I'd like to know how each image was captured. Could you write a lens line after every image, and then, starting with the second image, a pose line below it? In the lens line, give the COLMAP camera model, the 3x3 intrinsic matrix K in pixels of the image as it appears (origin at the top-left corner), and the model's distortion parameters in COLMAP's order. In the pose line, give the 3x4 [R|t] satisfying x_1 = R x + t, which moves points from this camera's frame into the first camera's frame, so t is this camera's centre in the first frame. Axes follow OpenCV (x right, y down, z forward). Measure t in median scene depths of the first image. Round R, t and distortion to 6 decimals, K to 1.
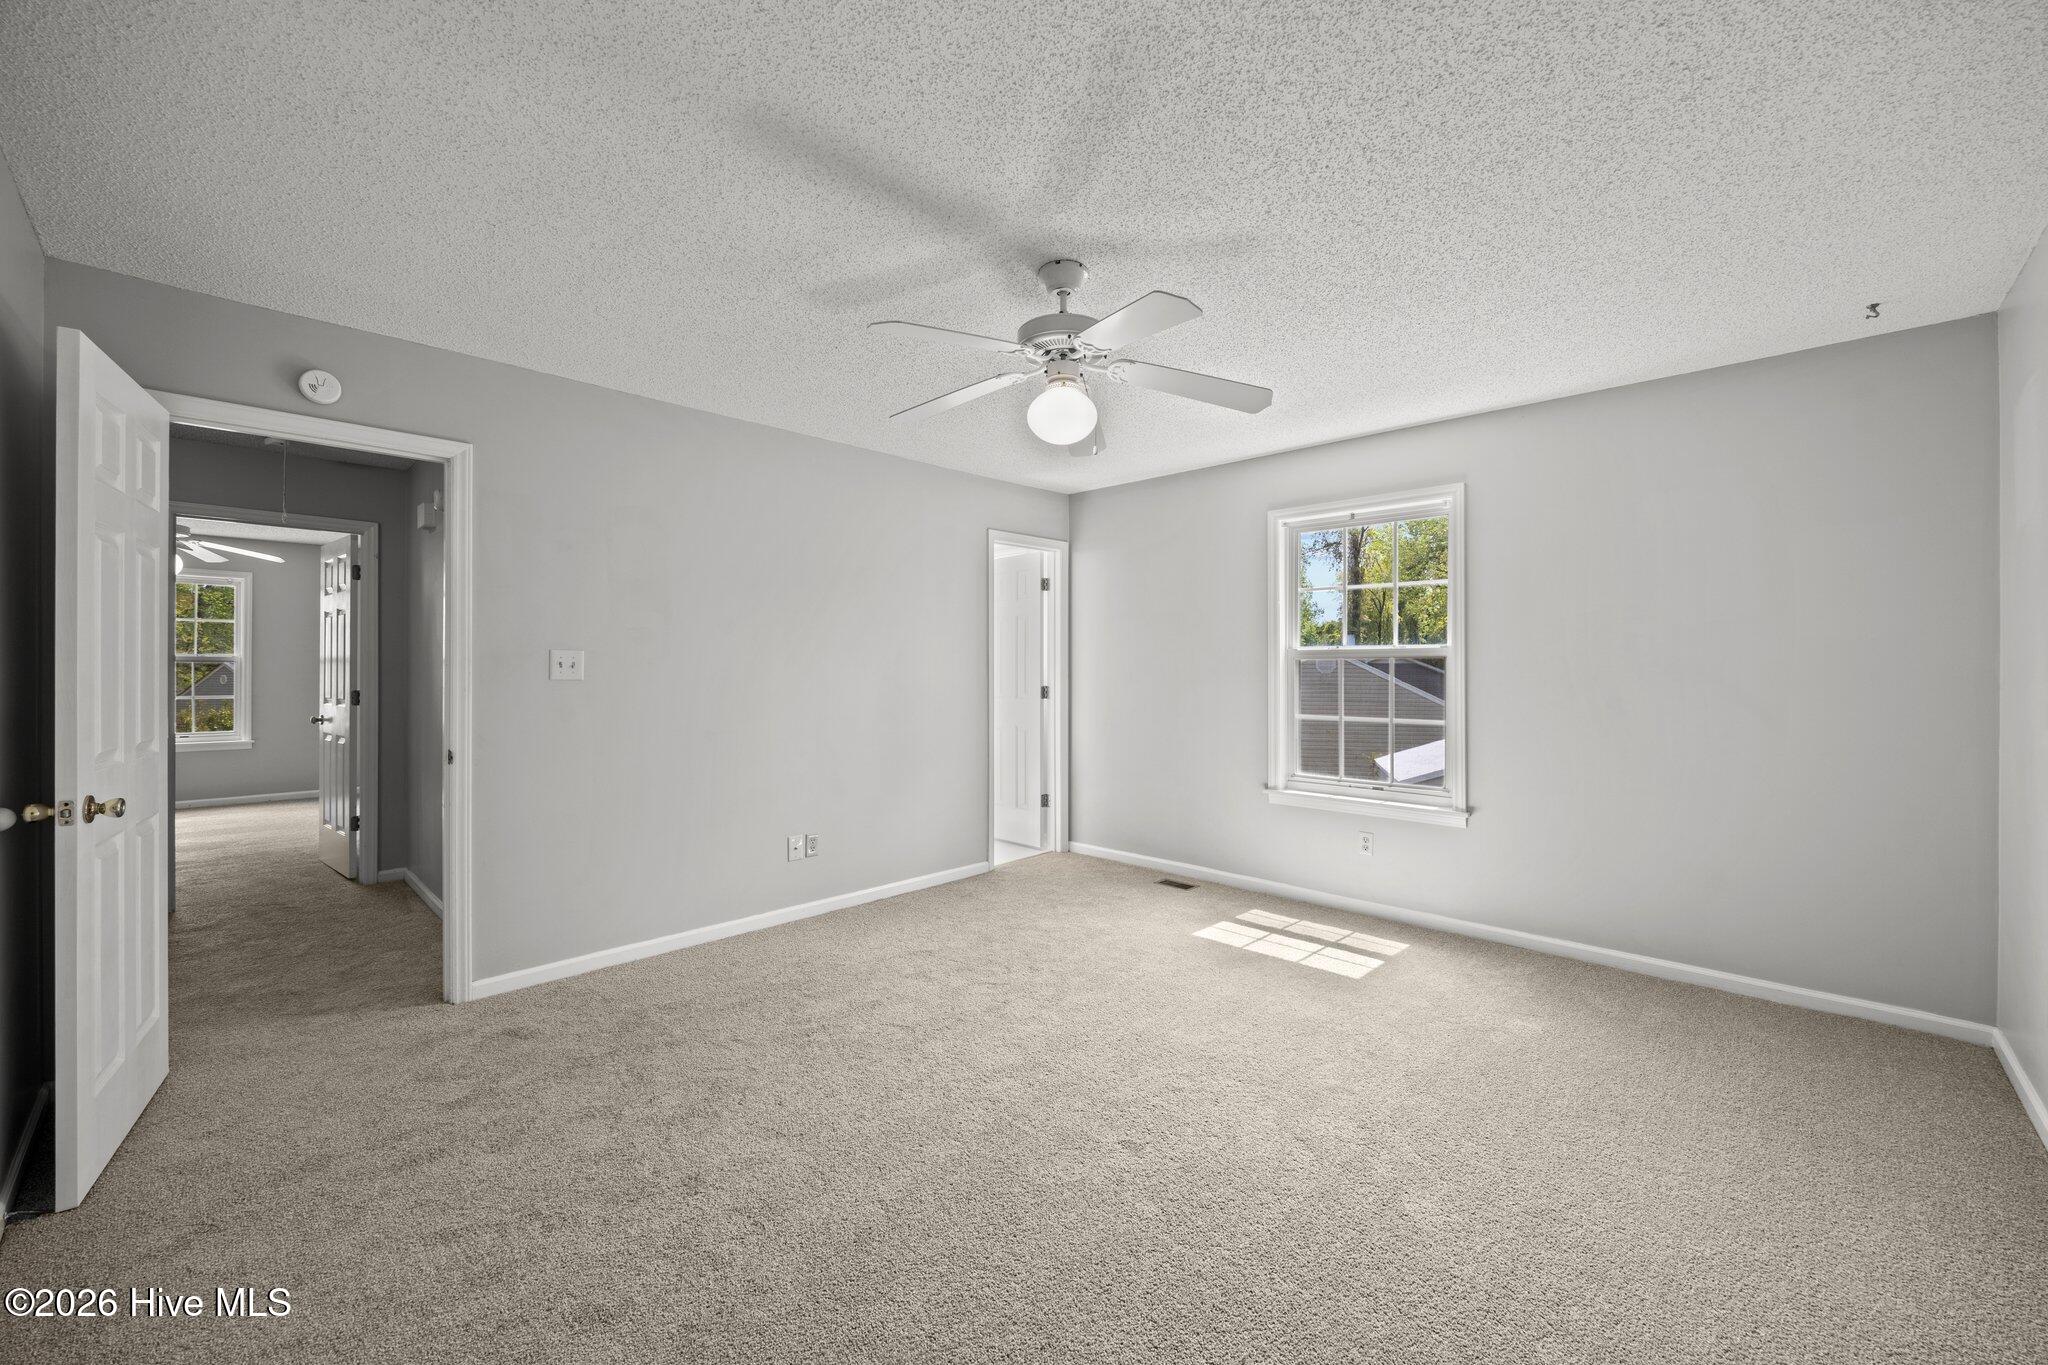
lens RADIAL K [[793.0, 0, 1035.5], [0, 793.0, 676.9], [0, 0, 1]] dist [0.000700, 0.000012]
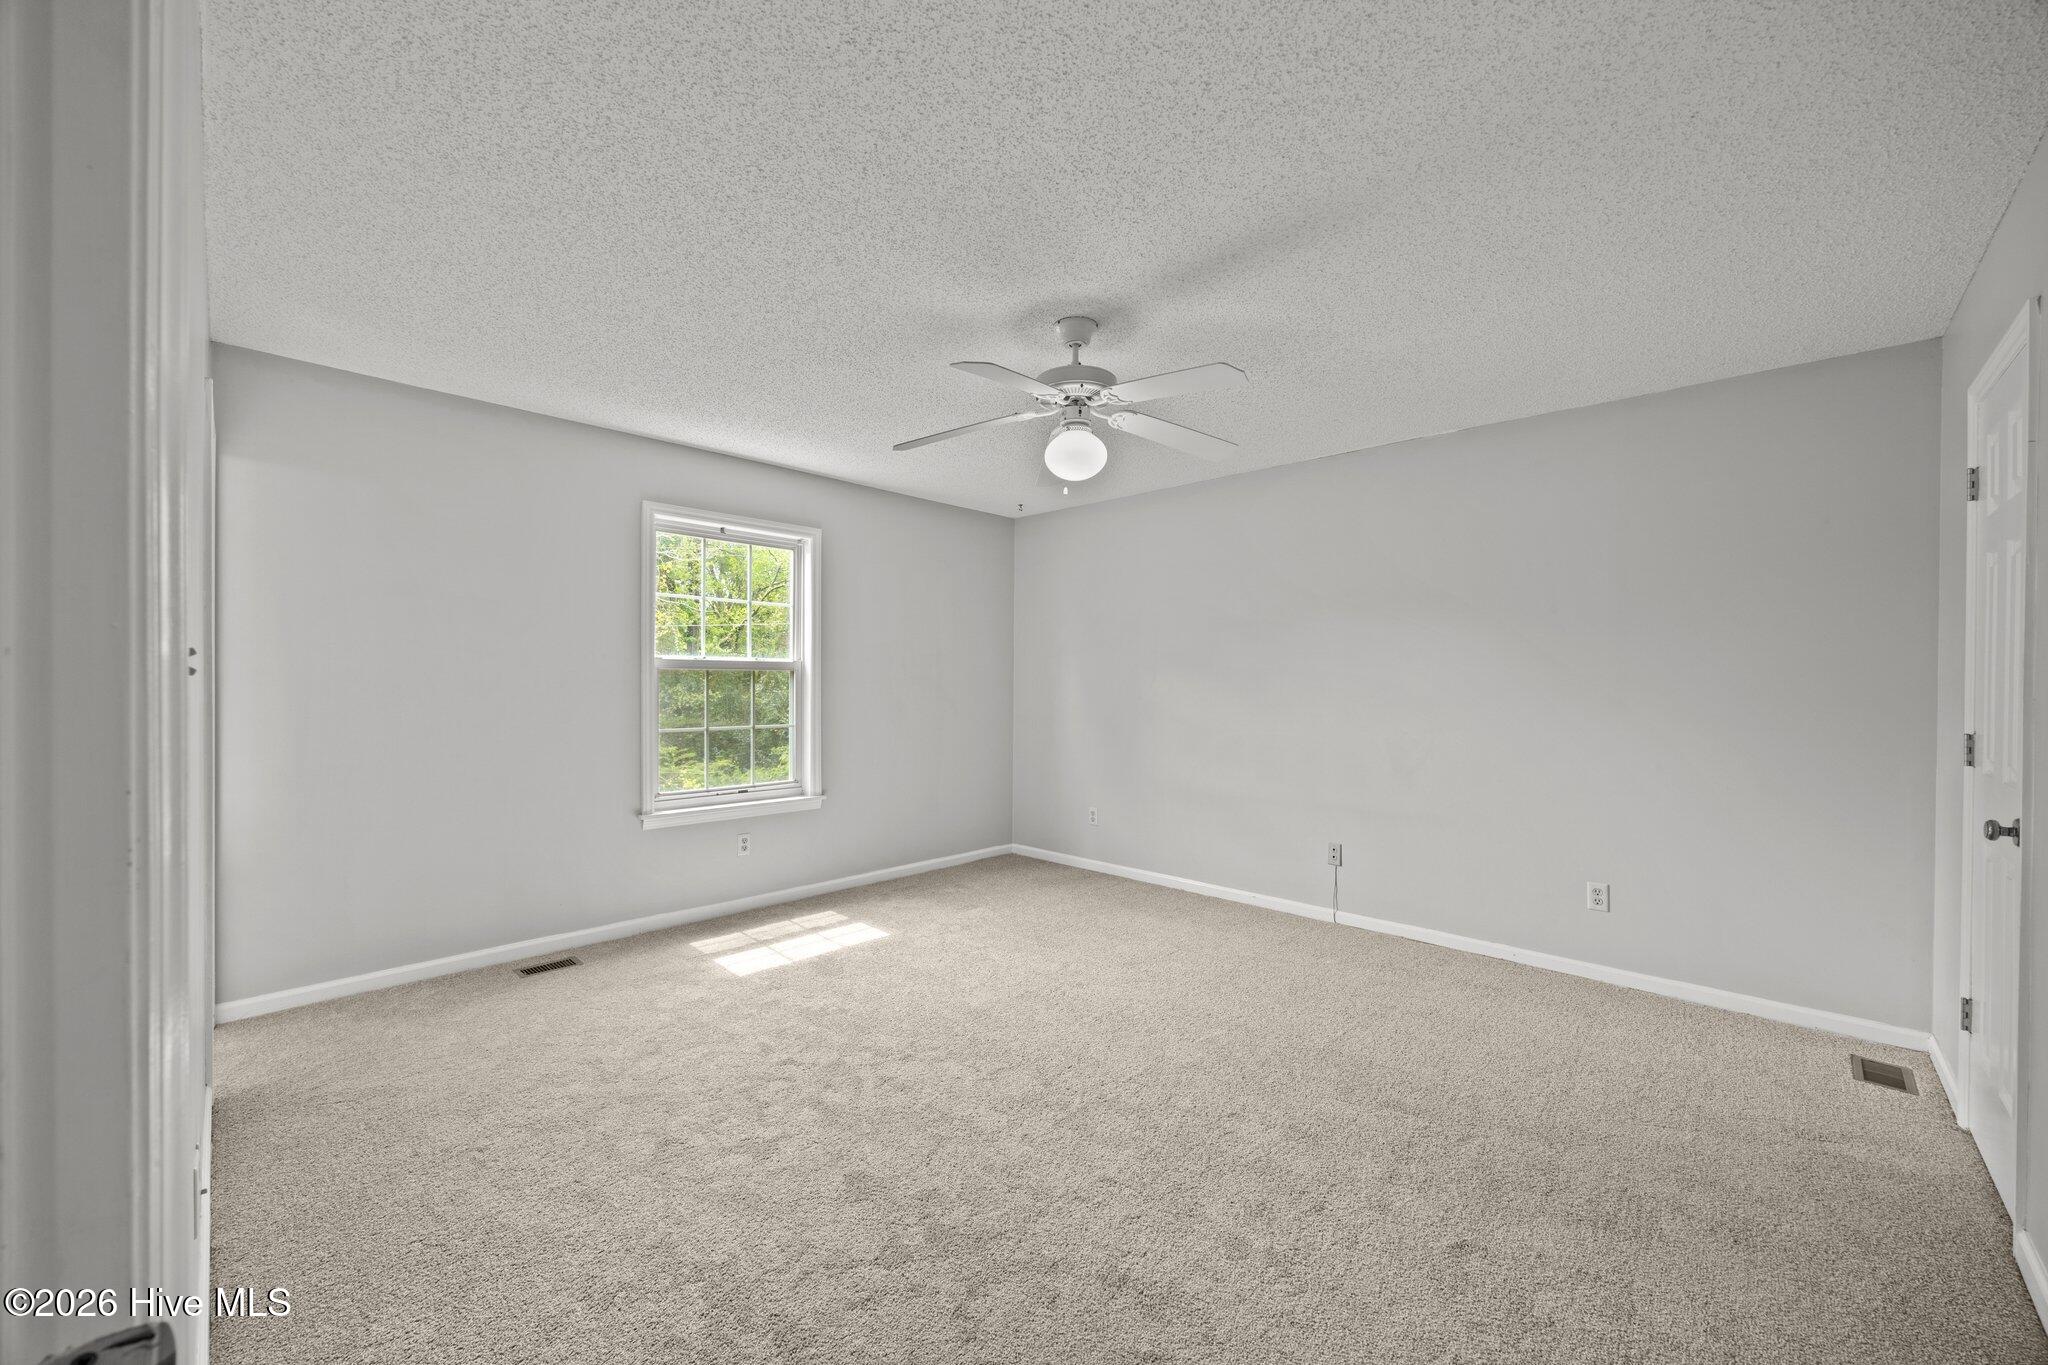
lens RADIAL K [[793.0, 0, 1024.9], [0, 793.0, 677.7], [0, 0, 1]] dist [0.000700, 0.000012]
pose [[0.004647, -0.000299, 0.999989, -0.671773], [0.001313, 0.999999, 0.000293, -0.012366], [-0.999988, 0.001312, 0.004647, 0.648173]]
